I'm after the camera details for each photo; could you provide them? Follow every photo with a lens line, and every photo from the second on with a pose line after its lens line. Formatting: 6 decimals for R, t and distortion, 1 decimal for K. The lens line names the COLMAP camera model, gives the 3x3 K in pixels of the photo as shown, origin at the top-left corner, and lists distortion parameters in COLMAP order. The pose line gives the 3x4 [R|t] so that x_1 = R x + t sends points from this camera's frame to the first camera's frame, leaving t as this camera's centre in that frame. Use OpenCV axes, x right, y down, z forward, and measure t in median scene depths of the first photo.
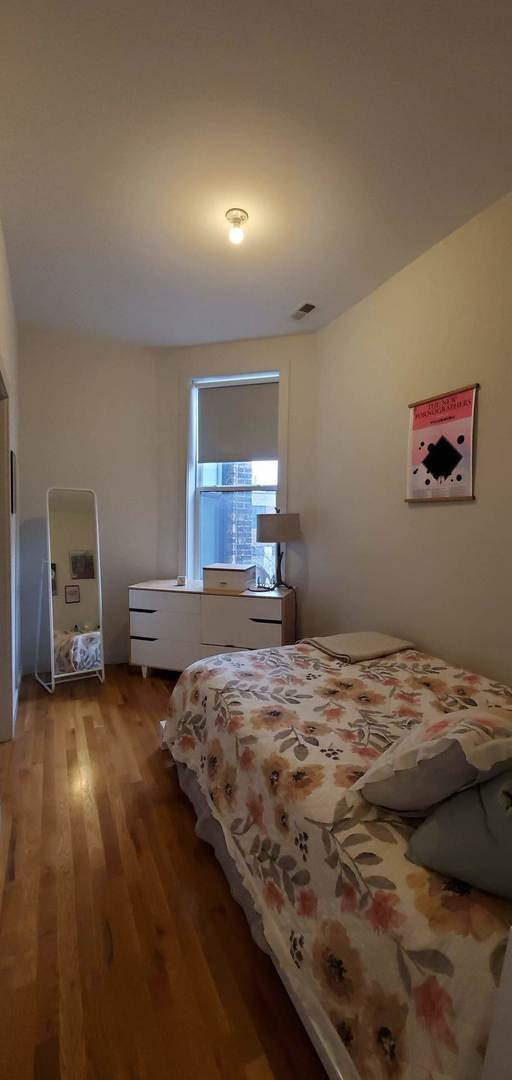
lens RADIAL K [[424.3, 0, 264.7], [0, 424.3, 536.5], [0, 0, 1]] dist [0.001677, -0.000525]
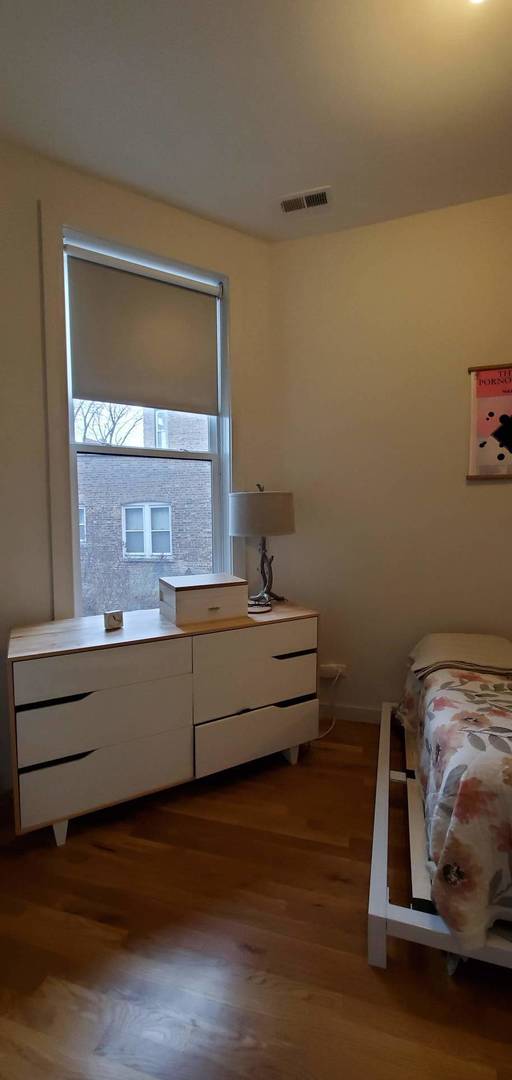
lens RADIAL K [[424.3, 0, 264.7], [0, 424.3, 536.5], [0, 0, 1]] dist [0.001677, -0.000525]
pose [[0.688272, -0.050579, 0.723688, -0.612874], [0.044980, 0.998623, 0.027015, -0.003799], [-0.724057, 0.013958, 0.689599, 0.710147]]
